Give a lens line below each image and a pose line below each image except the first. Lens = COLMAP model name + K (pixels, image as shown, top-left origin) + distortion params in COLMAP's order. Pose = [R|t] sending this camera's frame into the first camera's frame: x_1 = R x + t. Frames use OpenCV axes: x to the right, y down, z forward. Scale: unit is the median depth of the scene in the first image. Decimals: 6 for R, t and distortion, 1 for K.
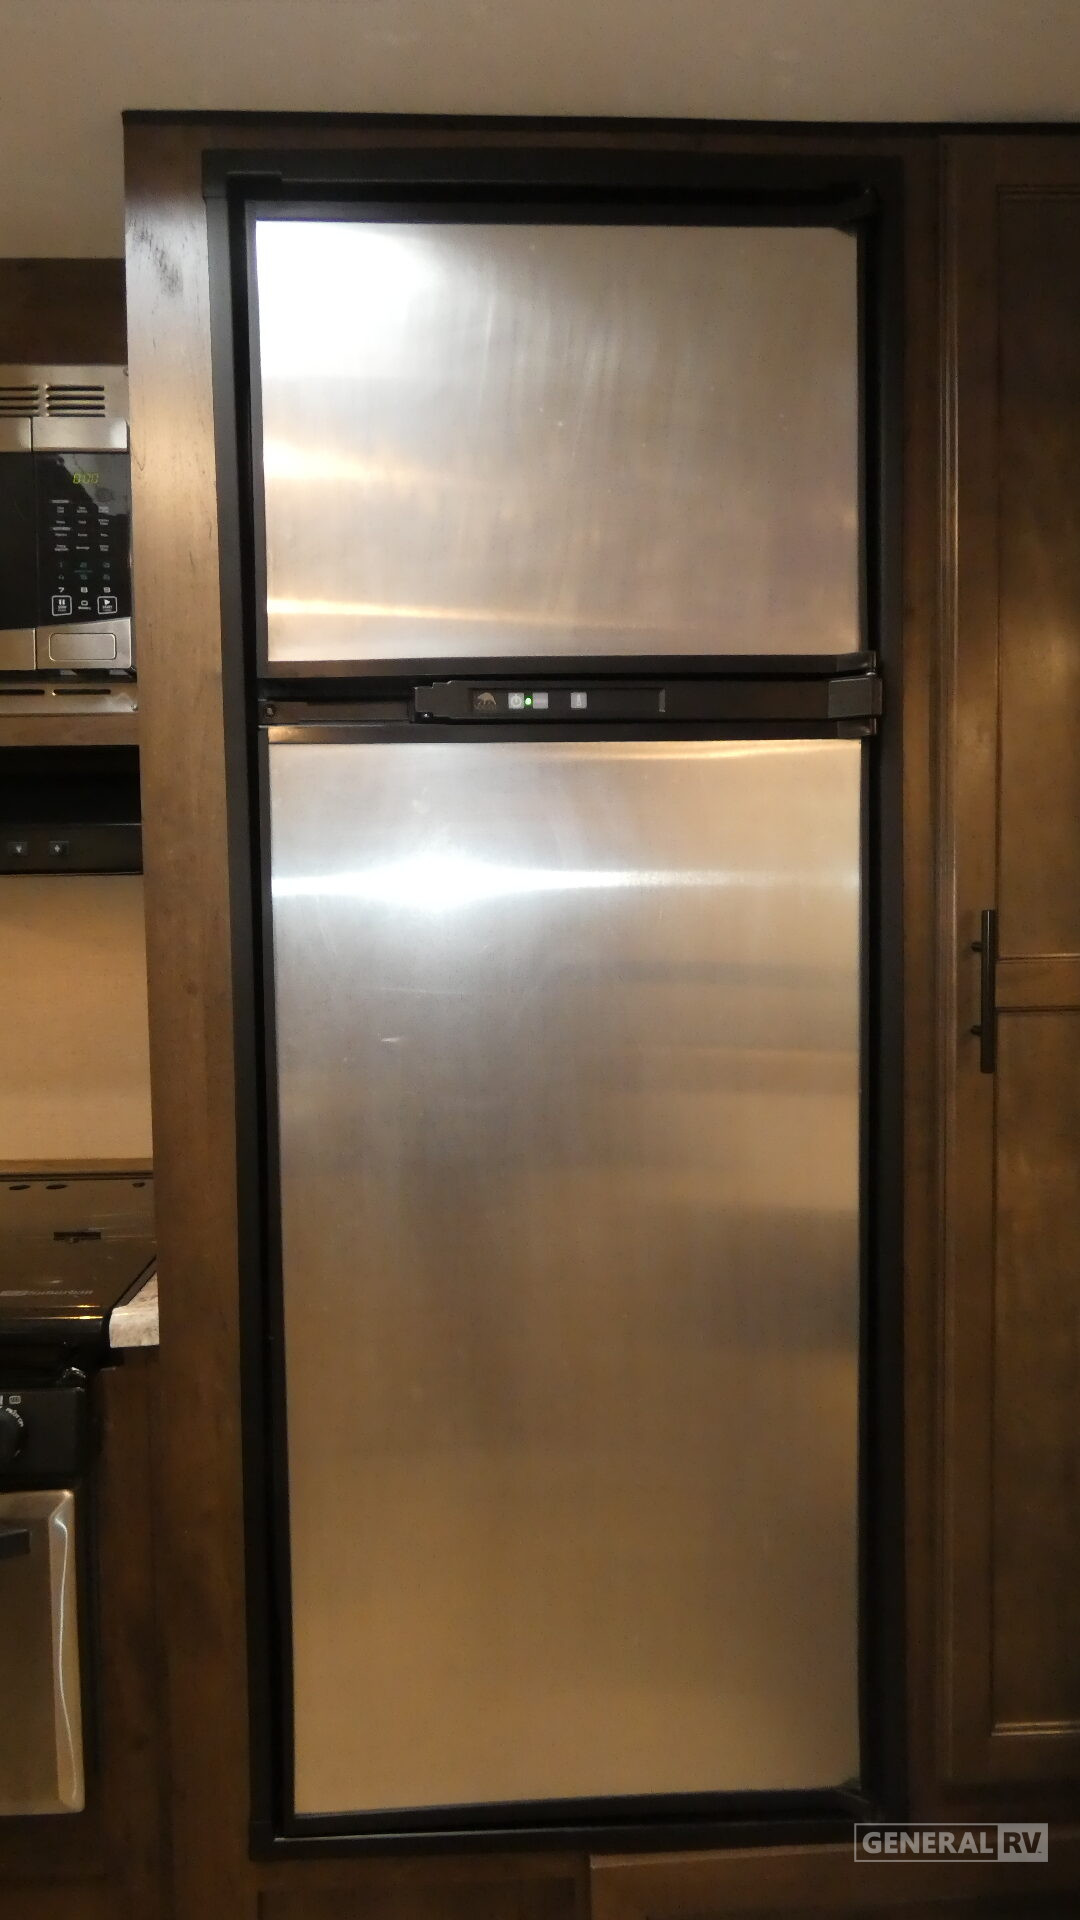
lens RADIAL K [[1155.6, 0, 539.2], [0, 1155.6, 924.9], [0, 0, 1]] dist [-0.010349, 0.020054]
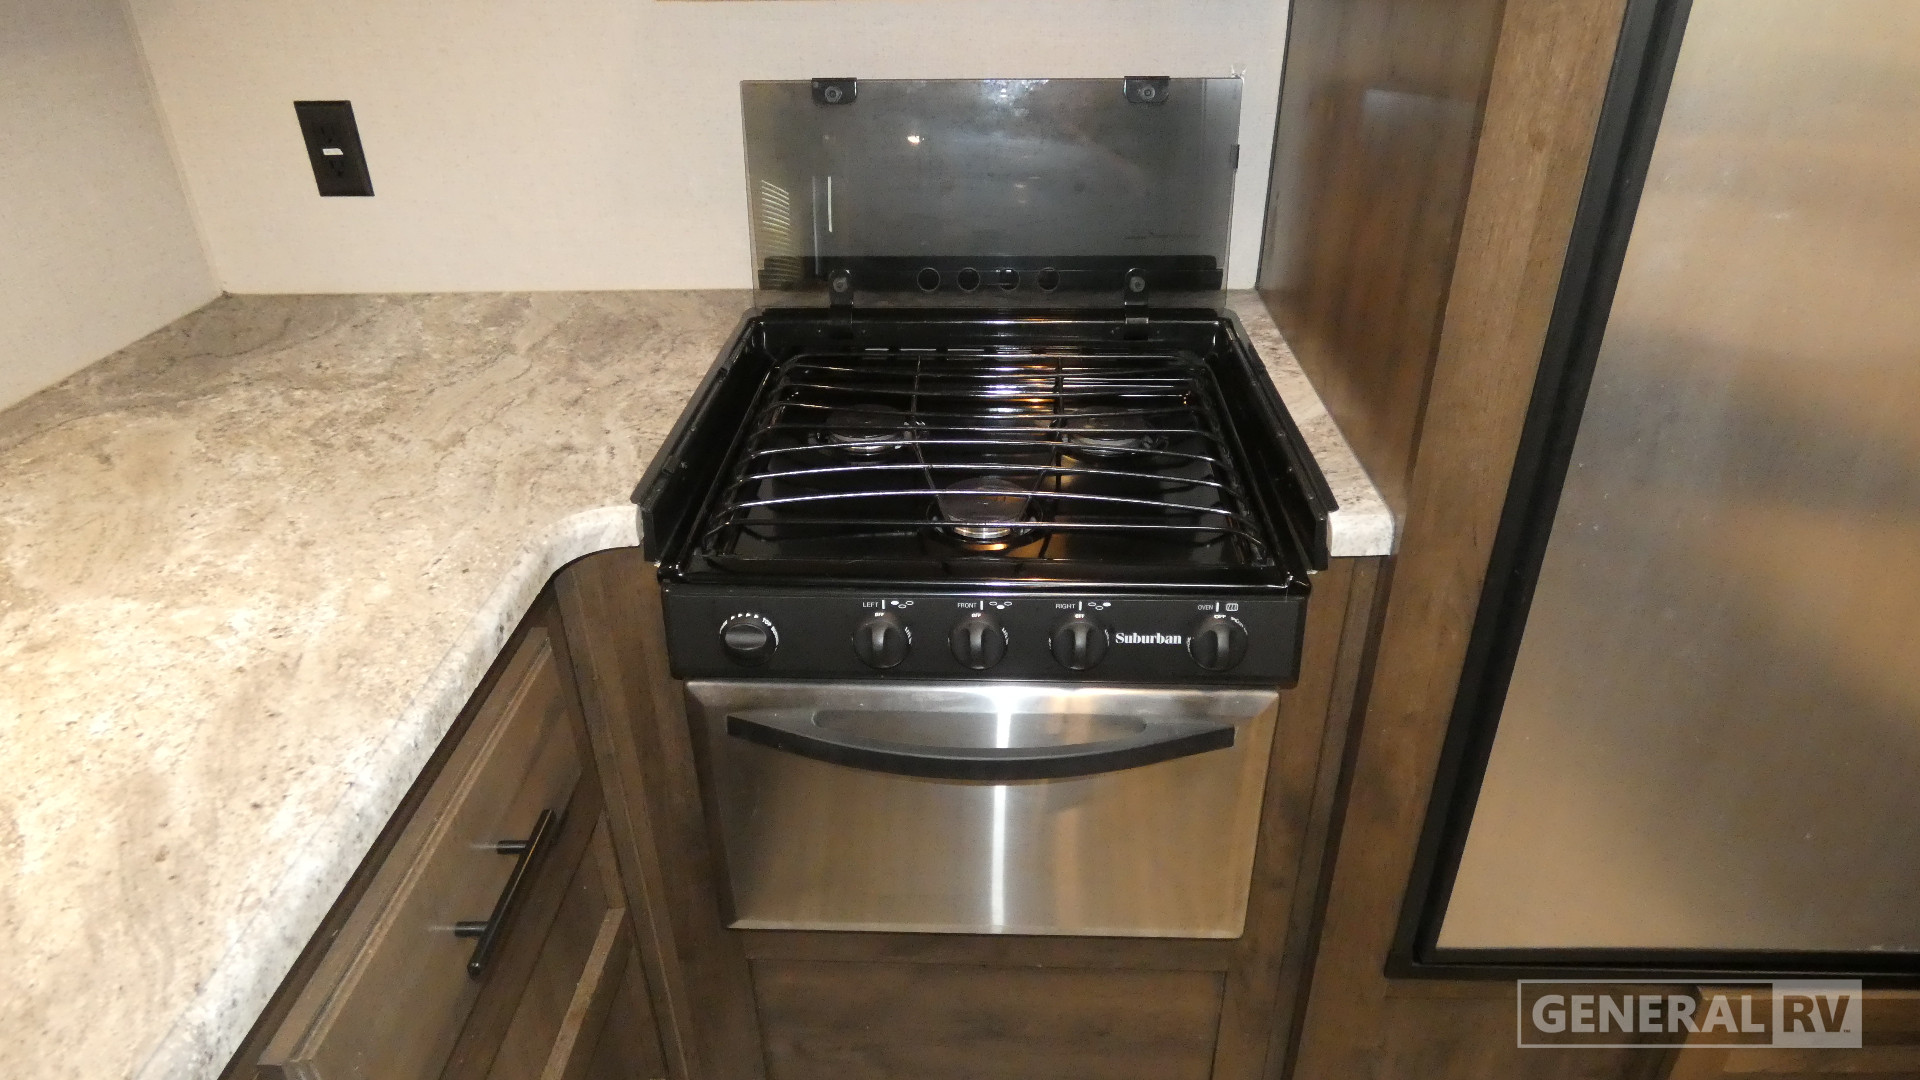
lens RADIAL K [[1149.5, 0, 1005.3], [0, 1149.5, 518.9], [0, 0, 1]] dist [-0.007926, -0.001230]
pose [[0.998293, 0.041892, -0.040696, -0.590400], [-0.020150, 0.901049, 0.433248, -0.038178], [0.054819, -0.431689, 0.900355, 0.202032]]
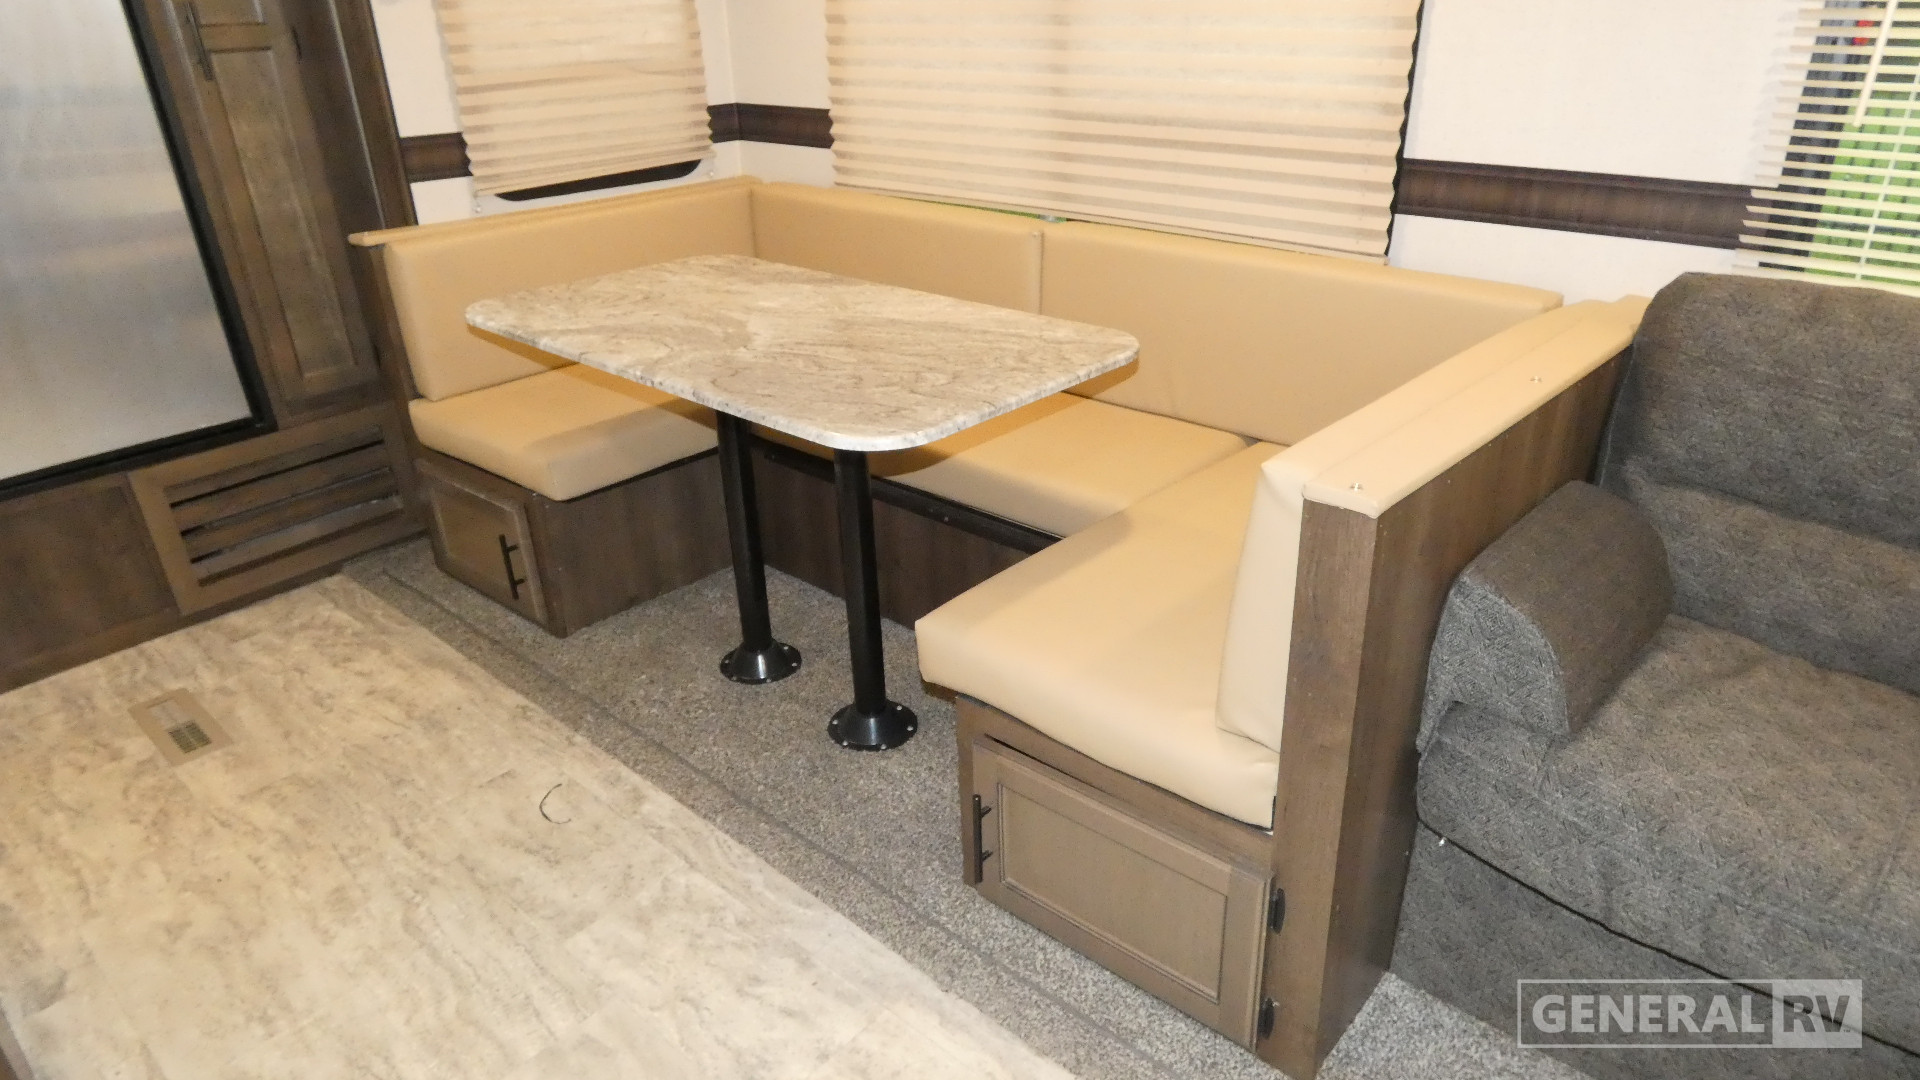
lens RADIAL K [[1155.6, 0, 969.2], [0, 1155.6, 533.9], [0, 0, 1]] dist [-0.010349, 0.020054]
pose [[0.693622, -0.315865, 0.647392, -0.313570], [0.050129, 0.917720, 0.394051, 0.118056], [-0.718592, -0.240869, 0.652386, -1.687030]]
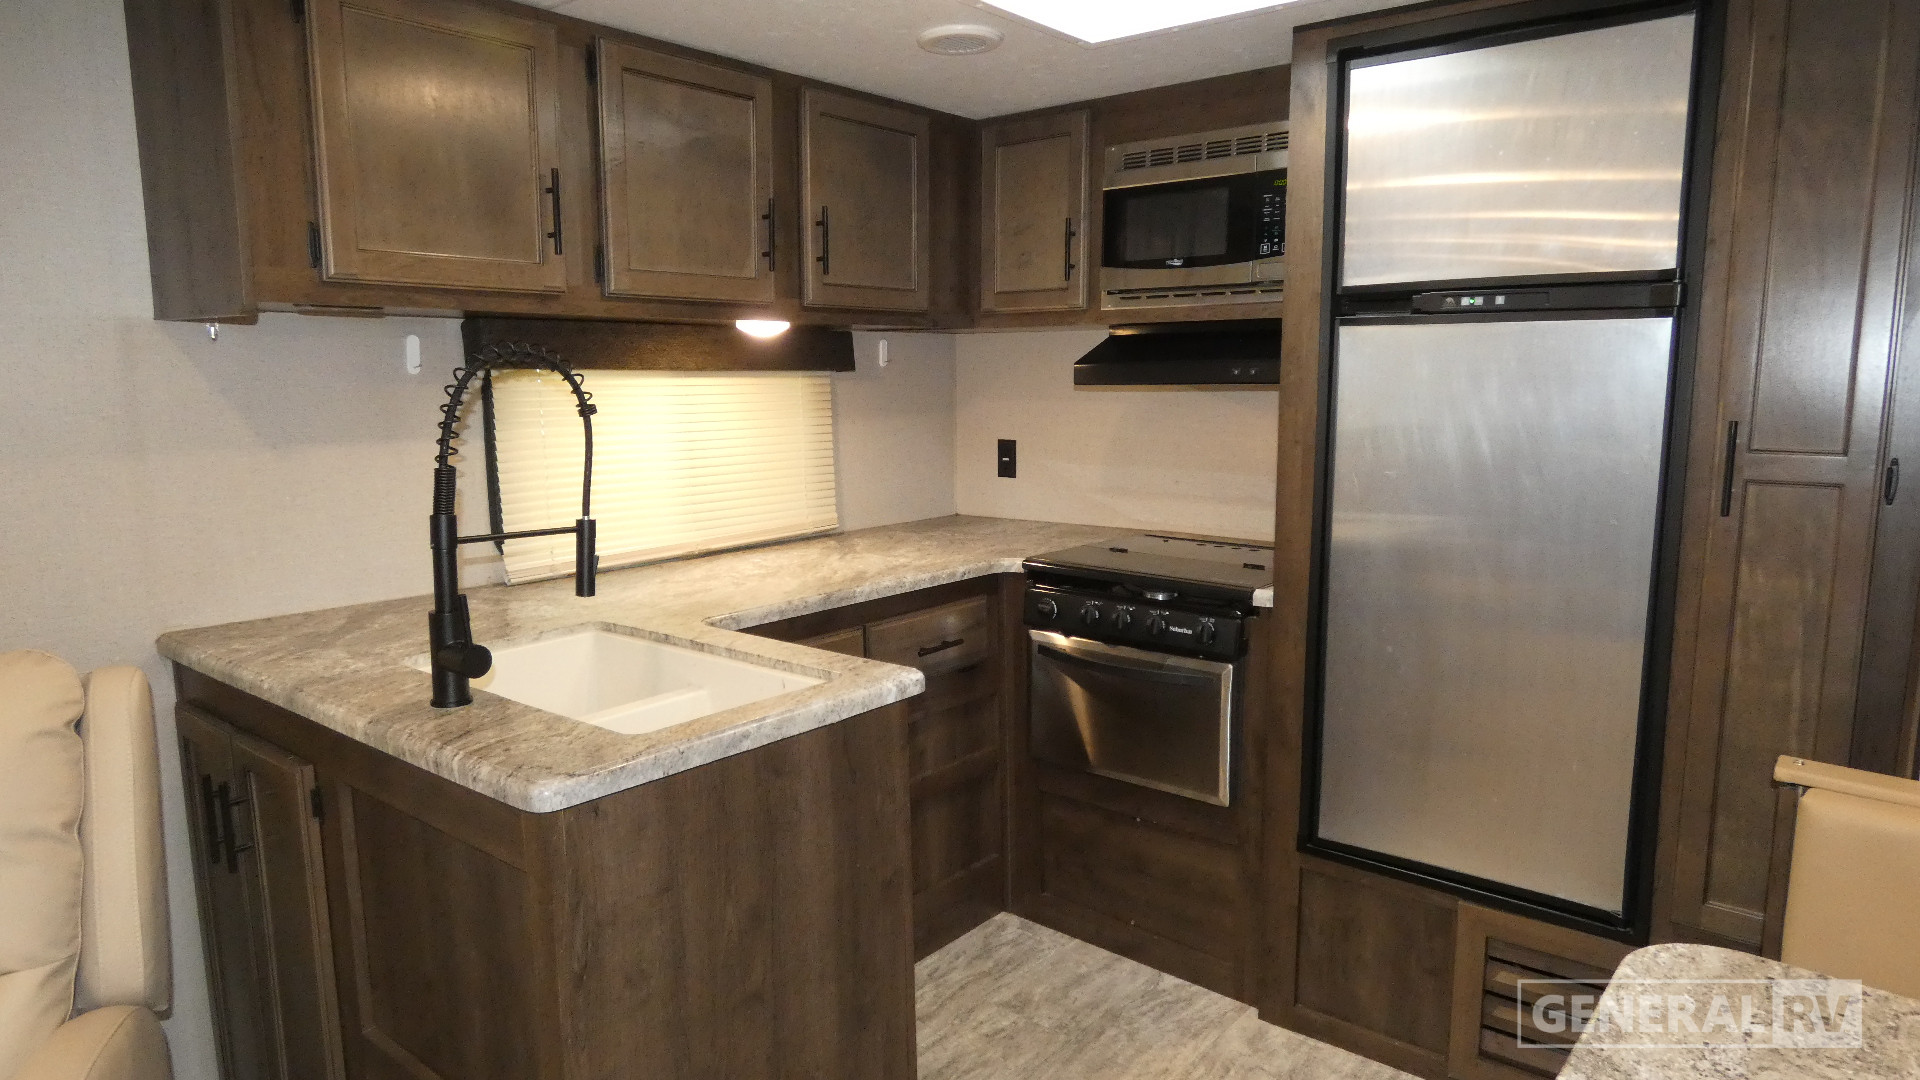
lens RADIAL K [[1155.6, 0, 969.2], [0, 1155.6, 533.9], [0, 0, 1]] dist [-0.010349, 0.020054]
pose [[0.744616, 0.107310, -0.658811, 0.657862], [-0.039494, 0.992346, 0.117001, -0.002403], [0.666324, -0.061102, 0.743155, -0.978642]]
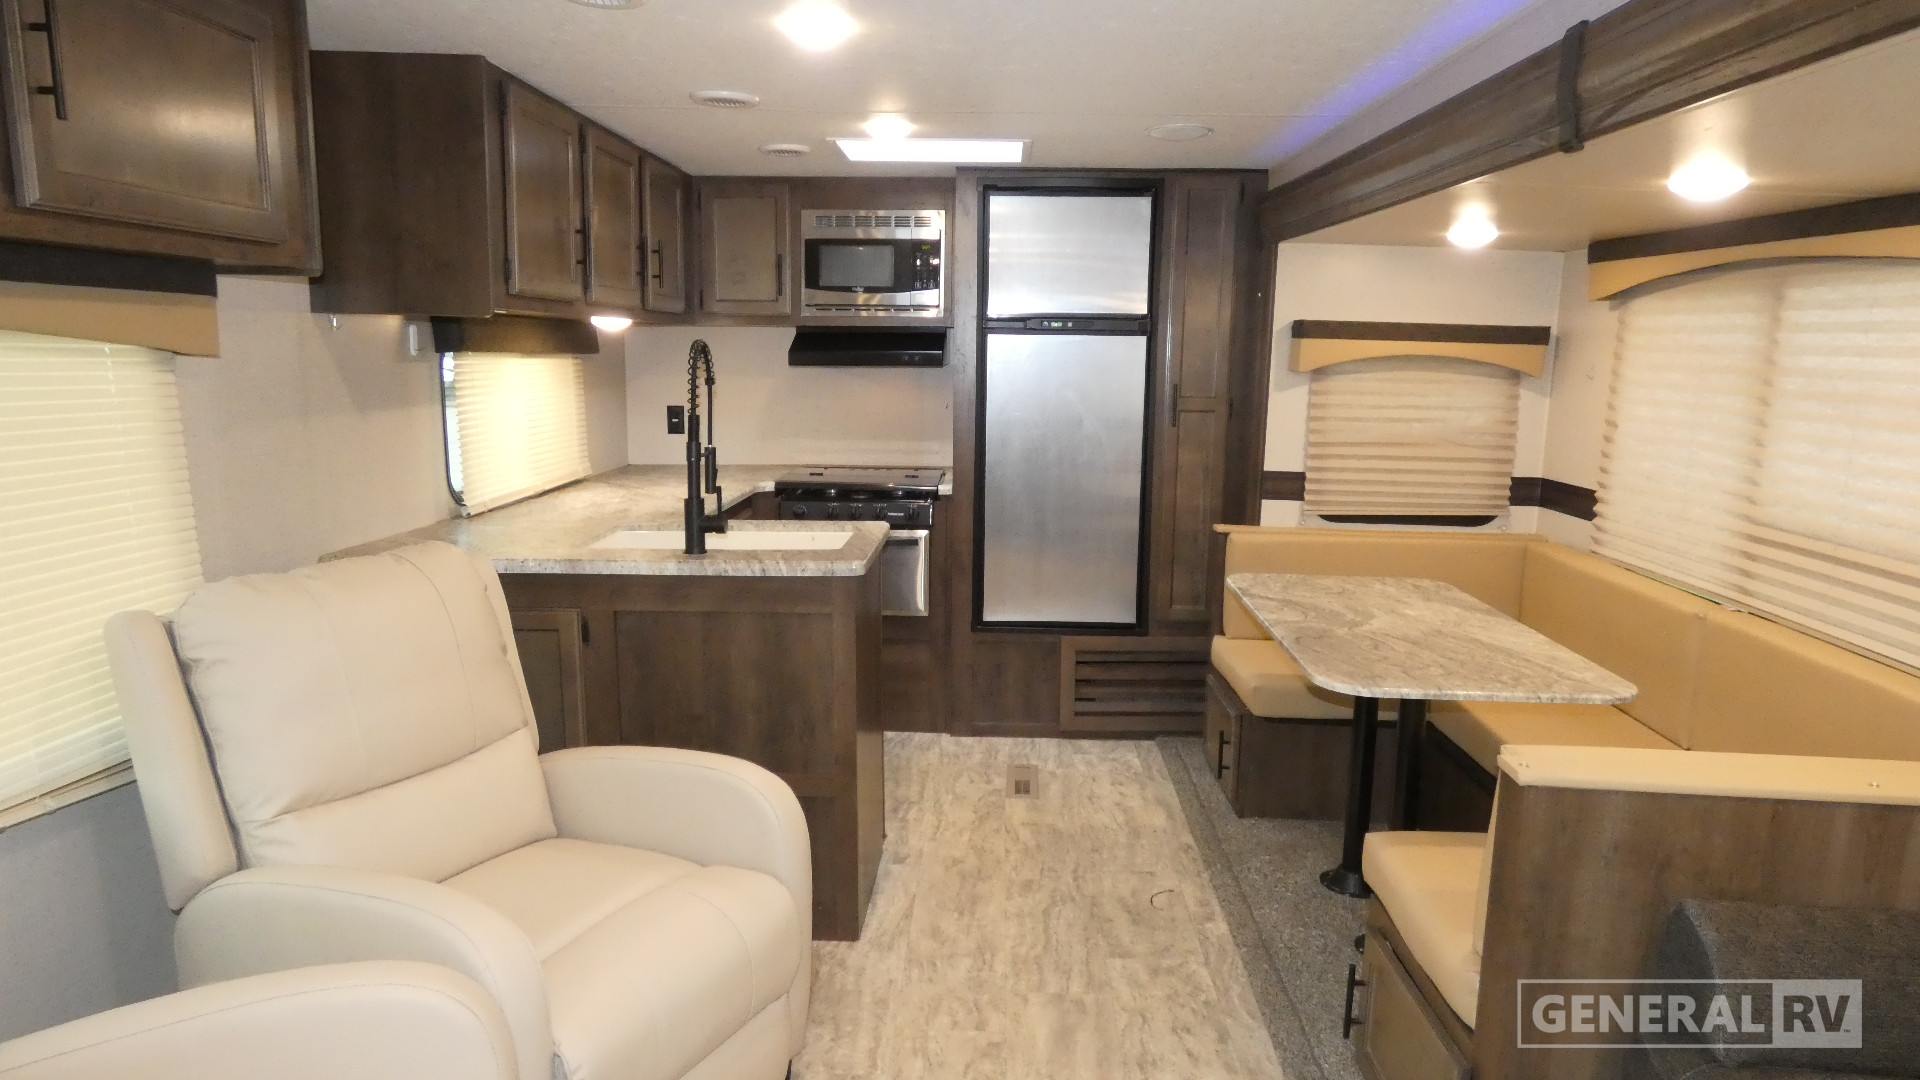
lens RADIAL K [[1155.6, 0, 969.2], [0, 1155.6, 533.9], [0, 0, 1]] dist [-0.010349, 0.020054]
pose [[0.996854, 0.038543, -0.069260, -0.007415], [-0.030498, 0.993051, 0.113668, 0.061744], [0.073160, -0.111198, 0.991102, -2.754111]]
